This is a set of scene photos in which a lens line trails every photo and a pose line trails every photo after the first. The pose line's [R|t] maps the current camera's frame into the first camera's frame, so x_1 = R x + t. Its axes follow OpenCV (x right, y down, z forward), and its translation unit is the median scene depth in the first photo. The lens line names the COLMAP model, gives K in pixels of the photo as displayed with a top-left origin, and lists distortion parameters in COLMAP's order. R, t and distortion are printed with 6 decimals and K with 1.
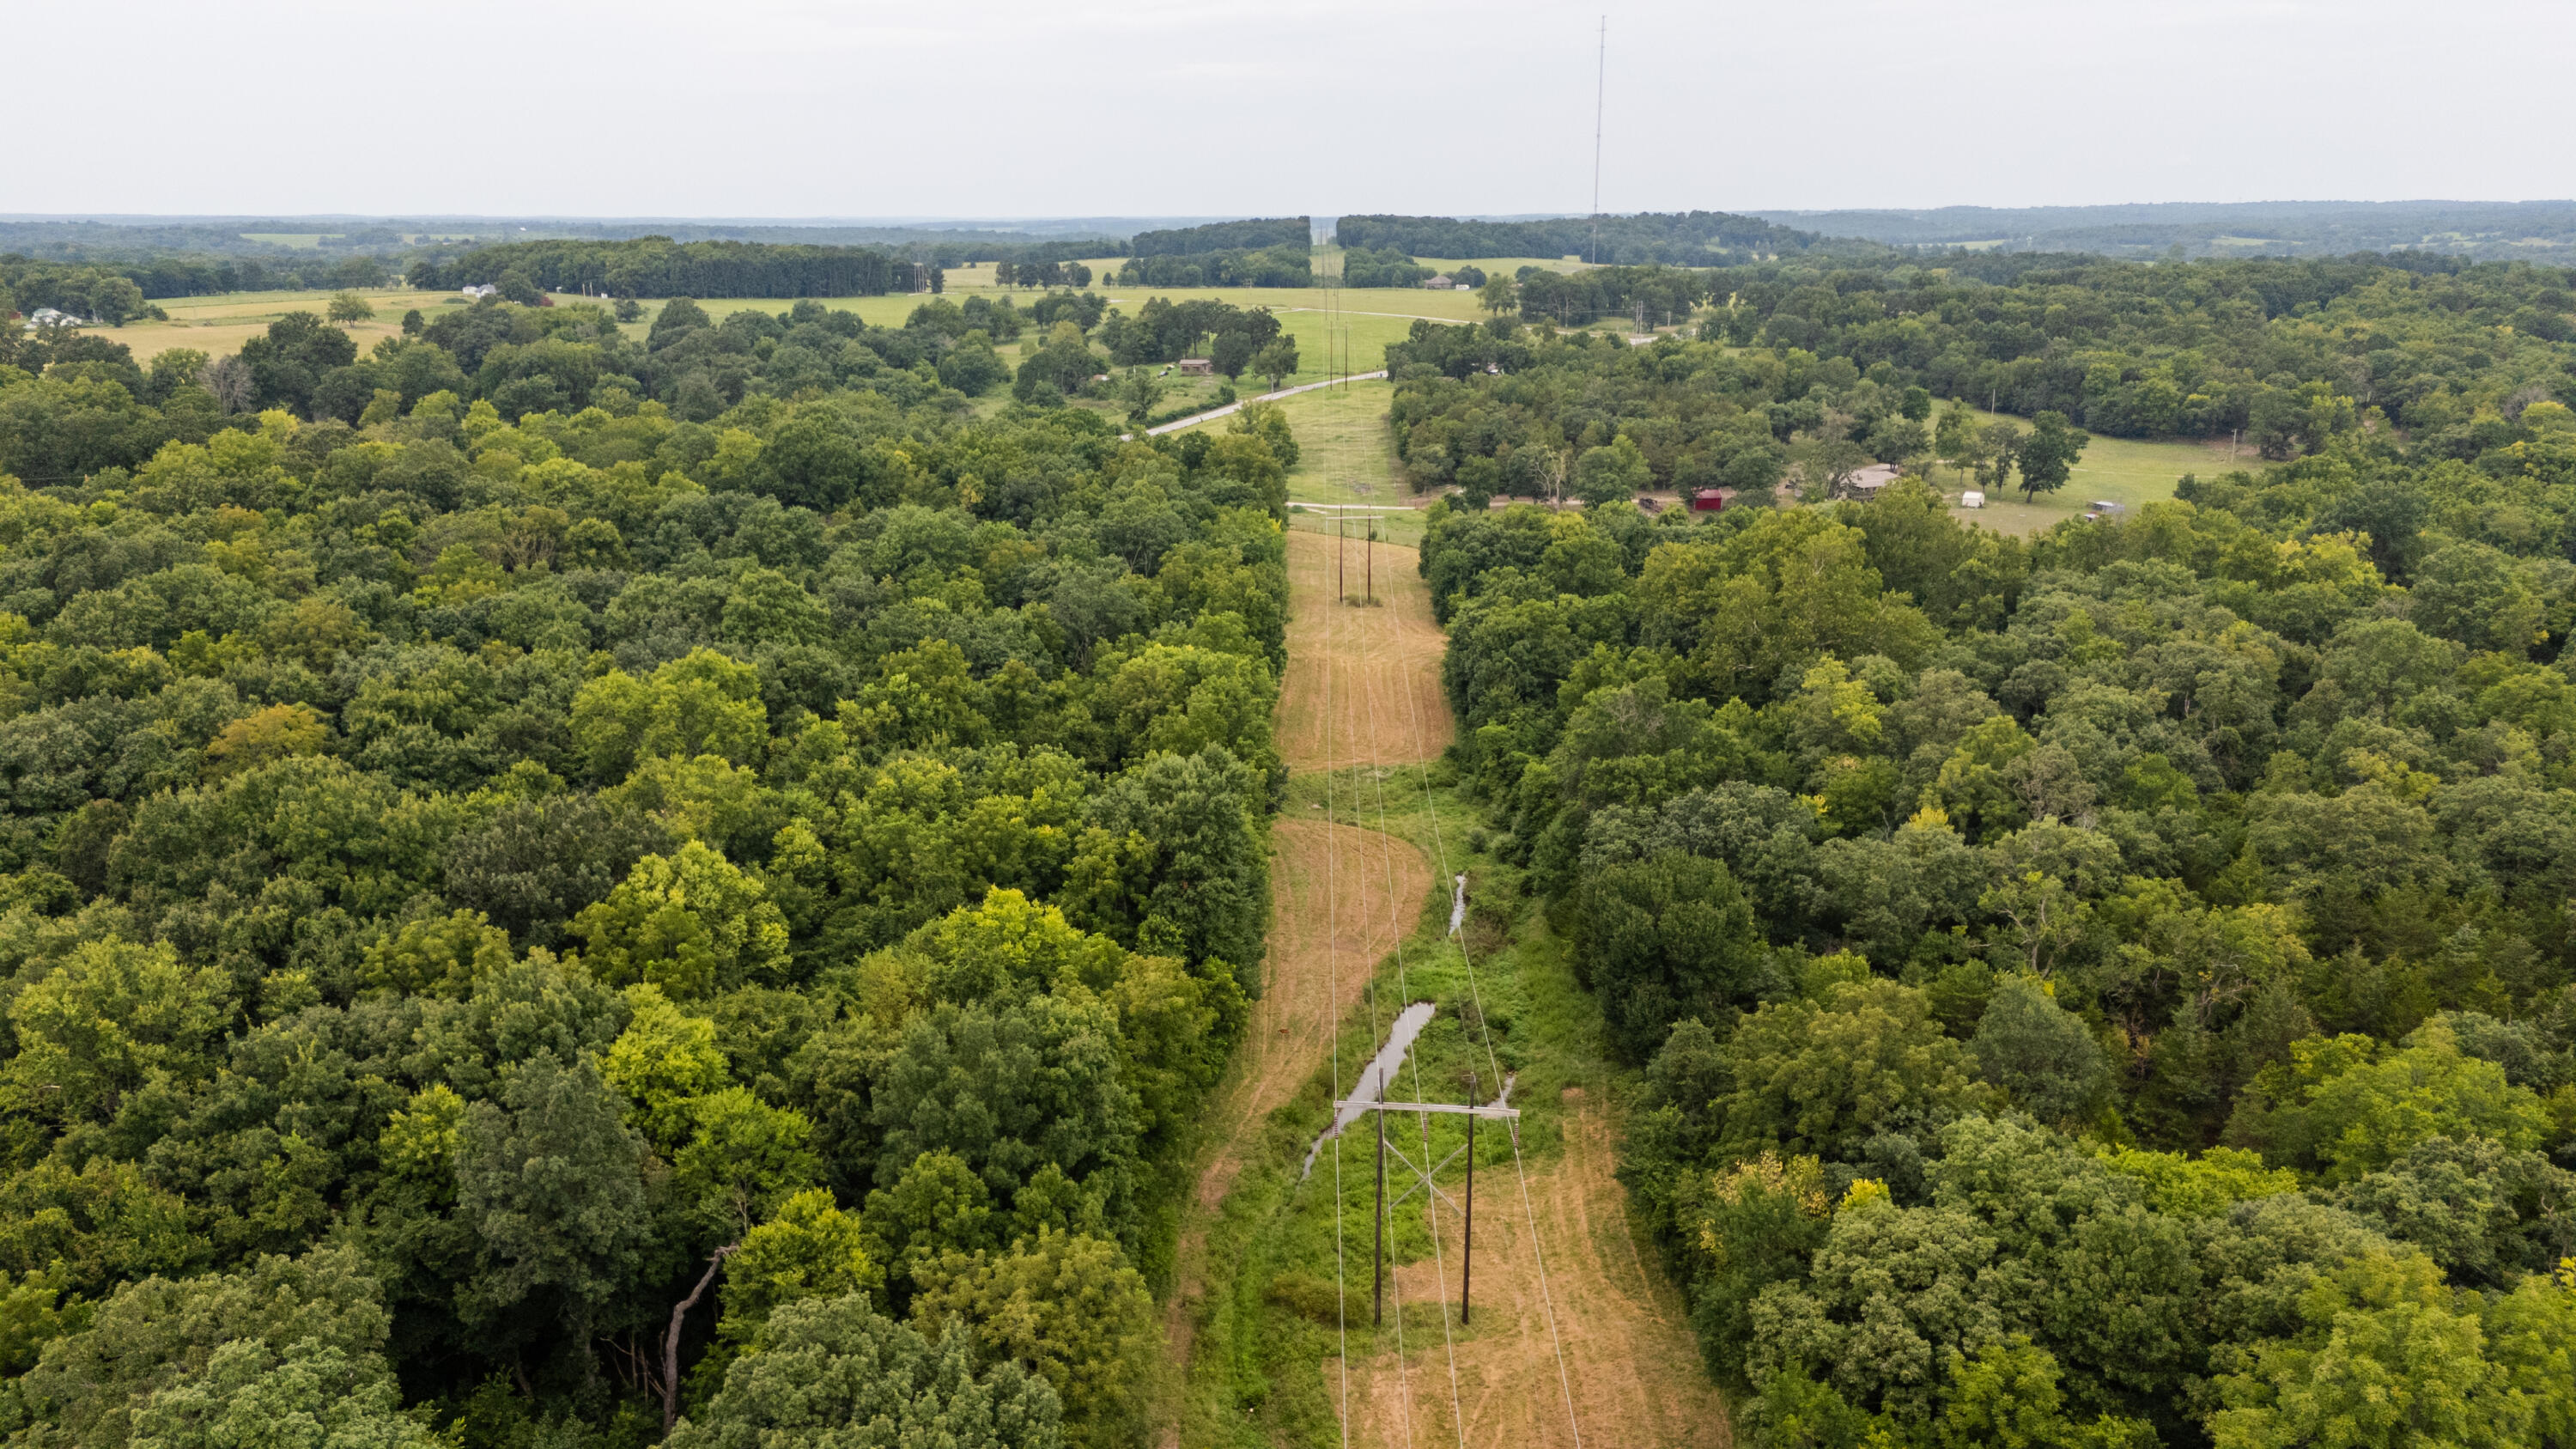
lens RADIAL K [[1893.5, 0, 1292.0], [0, 1893.5, 742.4], [0, 0, 1]] dist [0.078797, -0.076144]
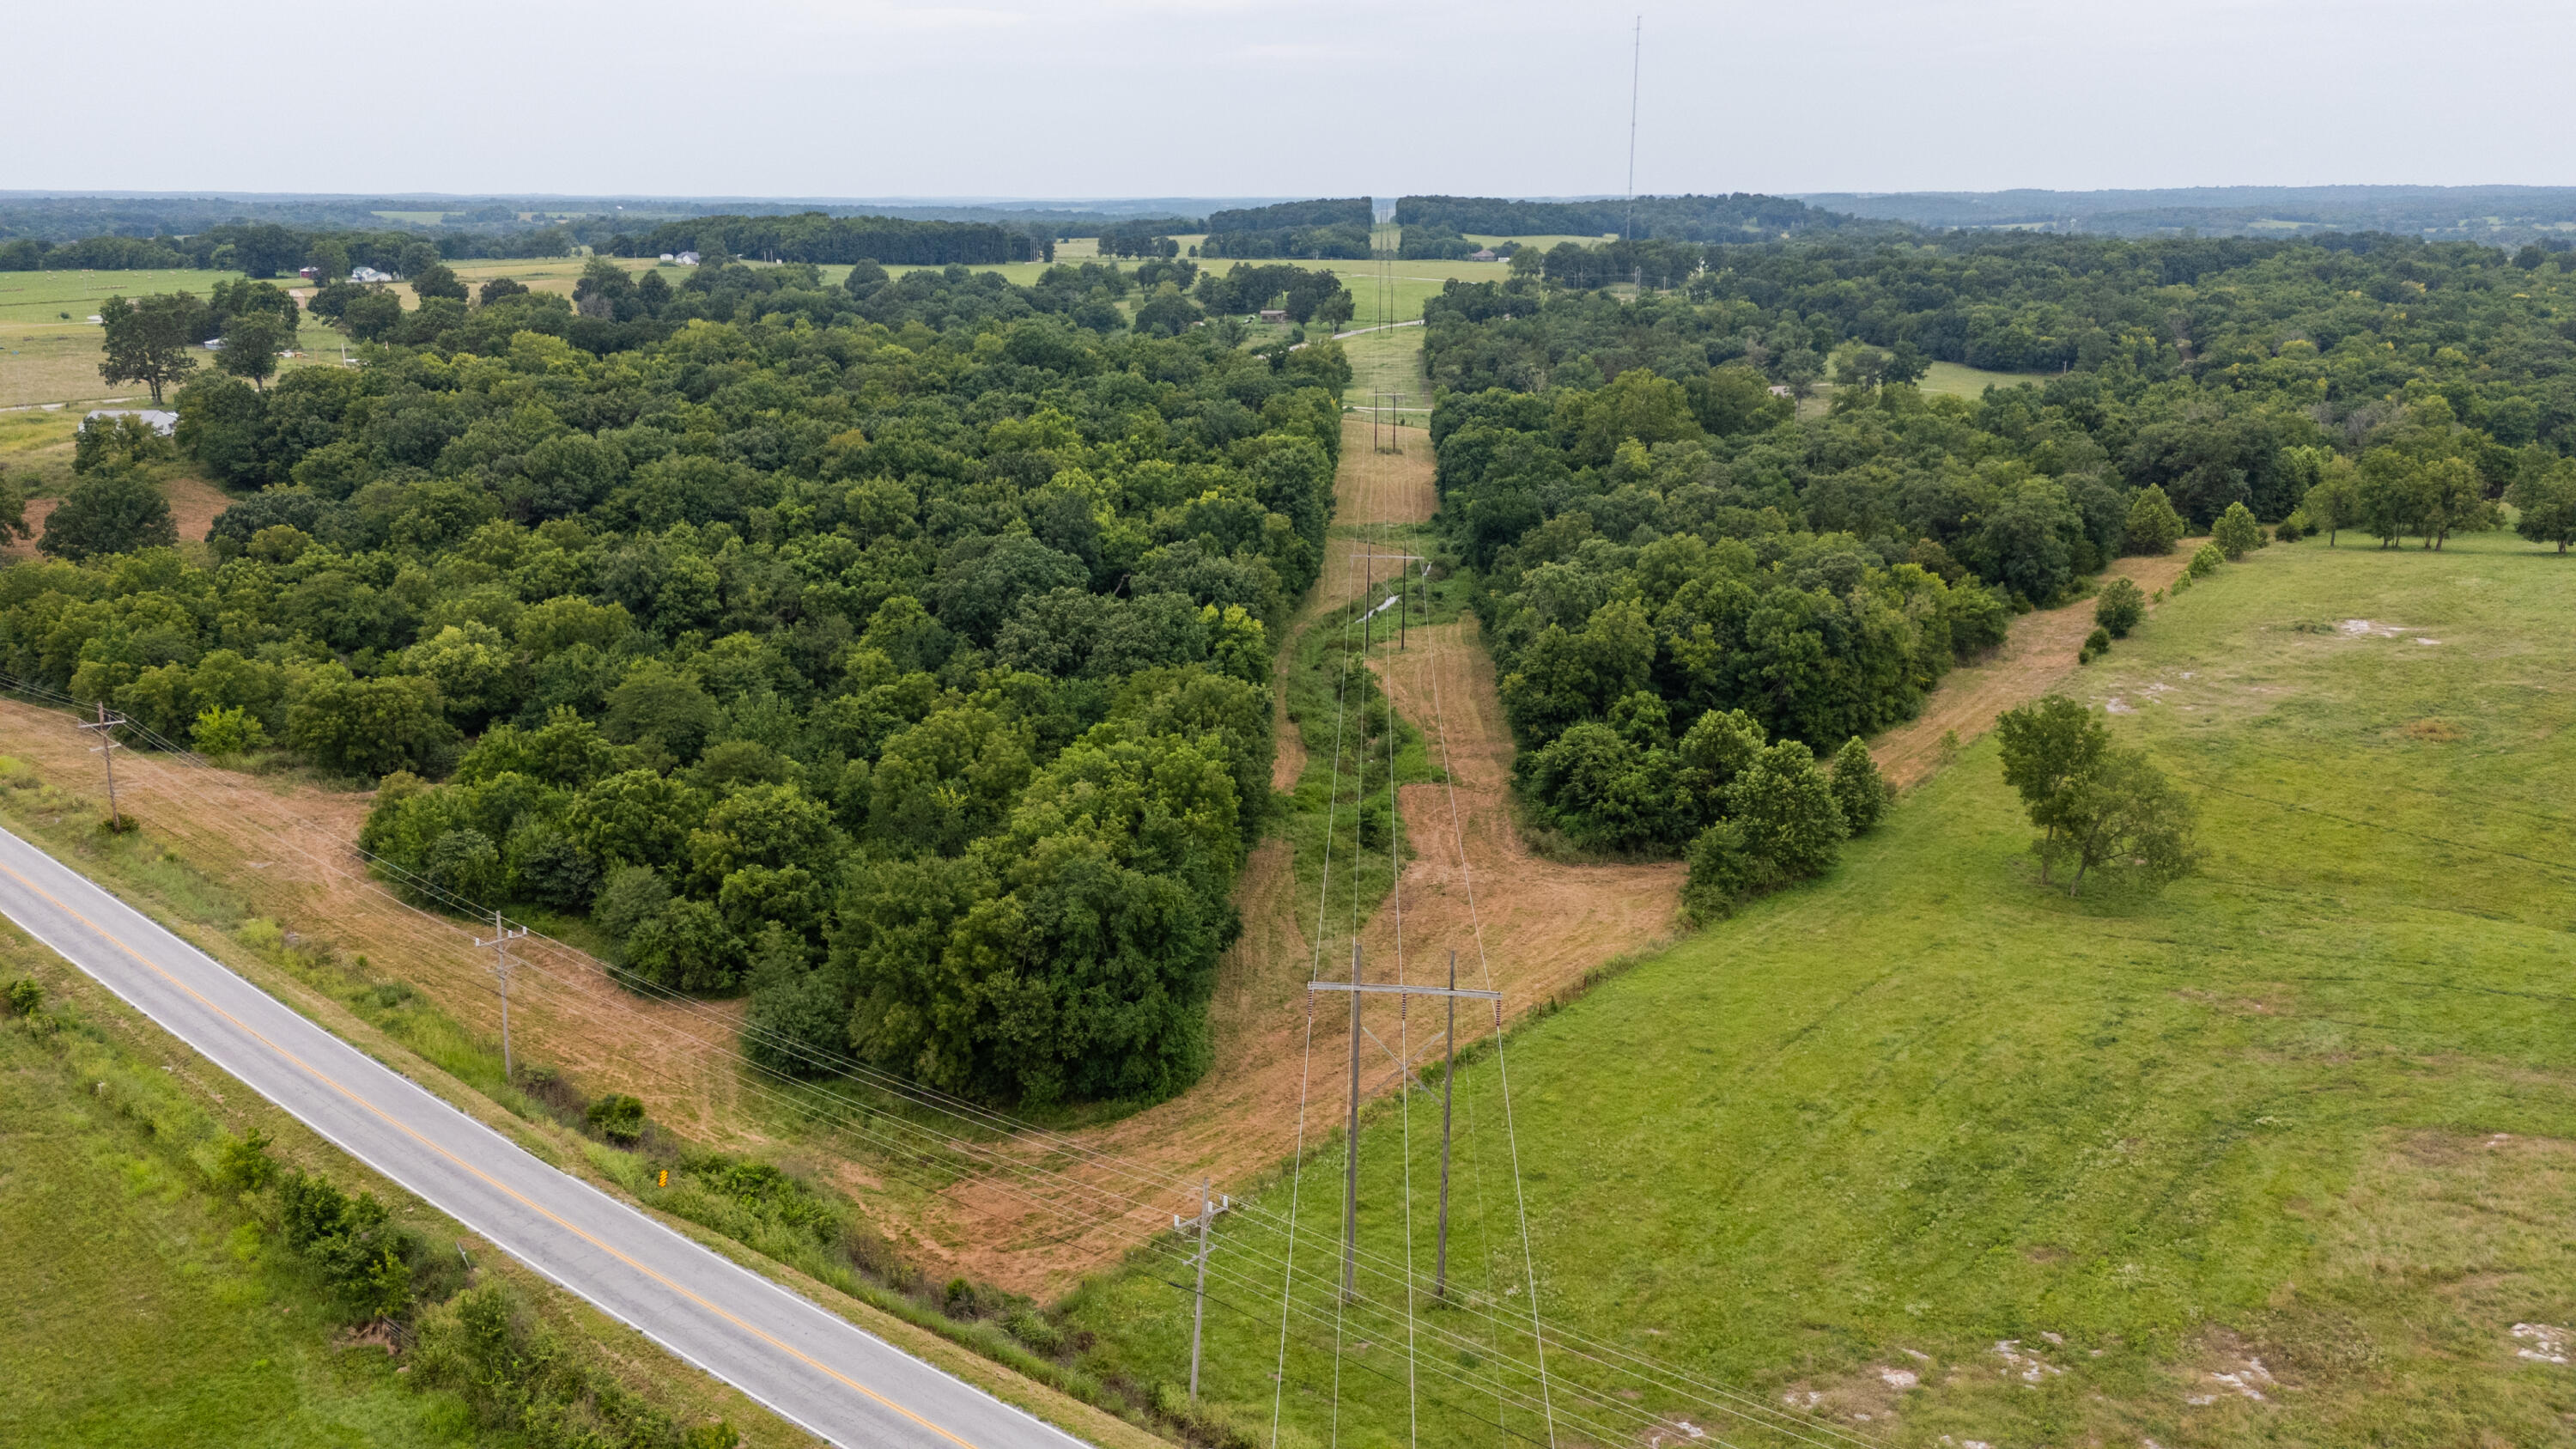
lens RADIAL K [[1905.8, 0, 1297.1], [0, 1905.8, 720.6], [0, 0, 1]] dist [0.070684, -0.066906]
pose [[0.999524, 0.010968, -0.028837, 0.006491], [-0.011045, 0.999936, -0.002490, 0.101848], [0.028808, 0.002807, 0.999581, -0.367811]]
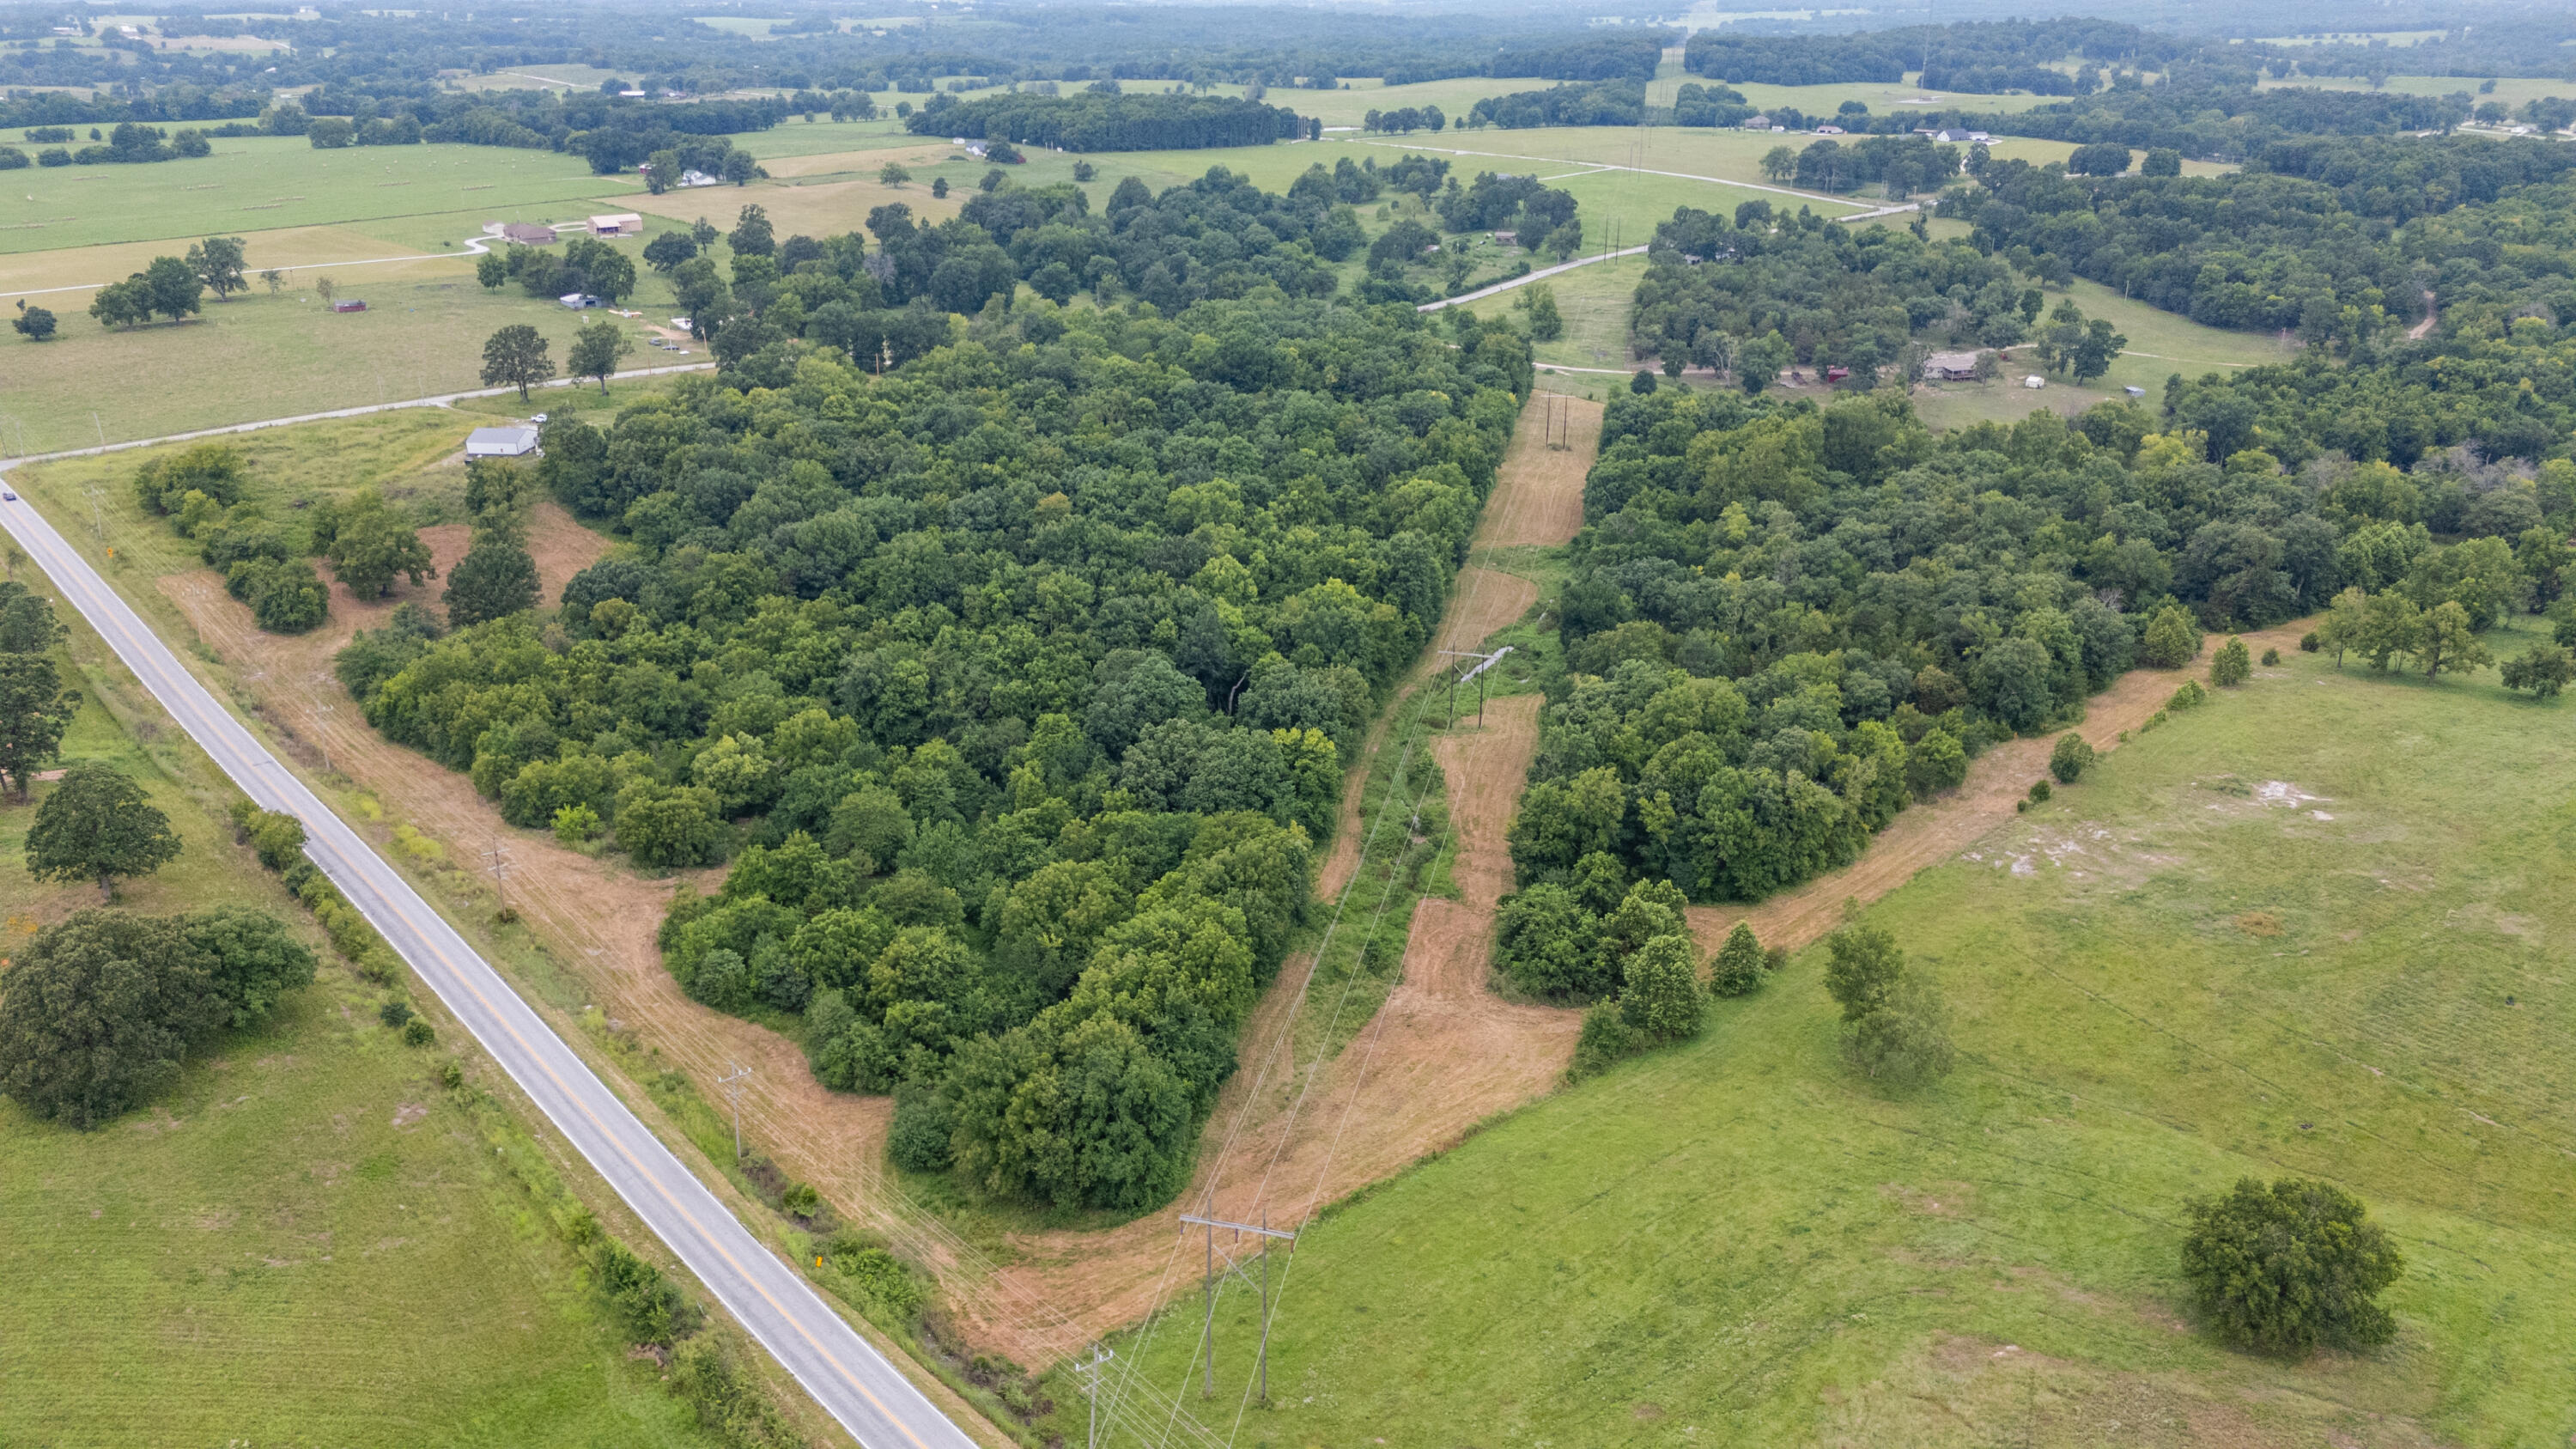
lens RADIAL K [[1905.8, 0, 1297.1], [0, 1905.8, 720.6], [0, 0, 1]] dist [0.070684, -0.066906]
pose [[0.982601, 0.071285, -0.171505, 0.080503], [-0.053065, 0.992671, 0.108575, -0.004318], [0.177988, -0.097585, 0.979182, -0.492446]]
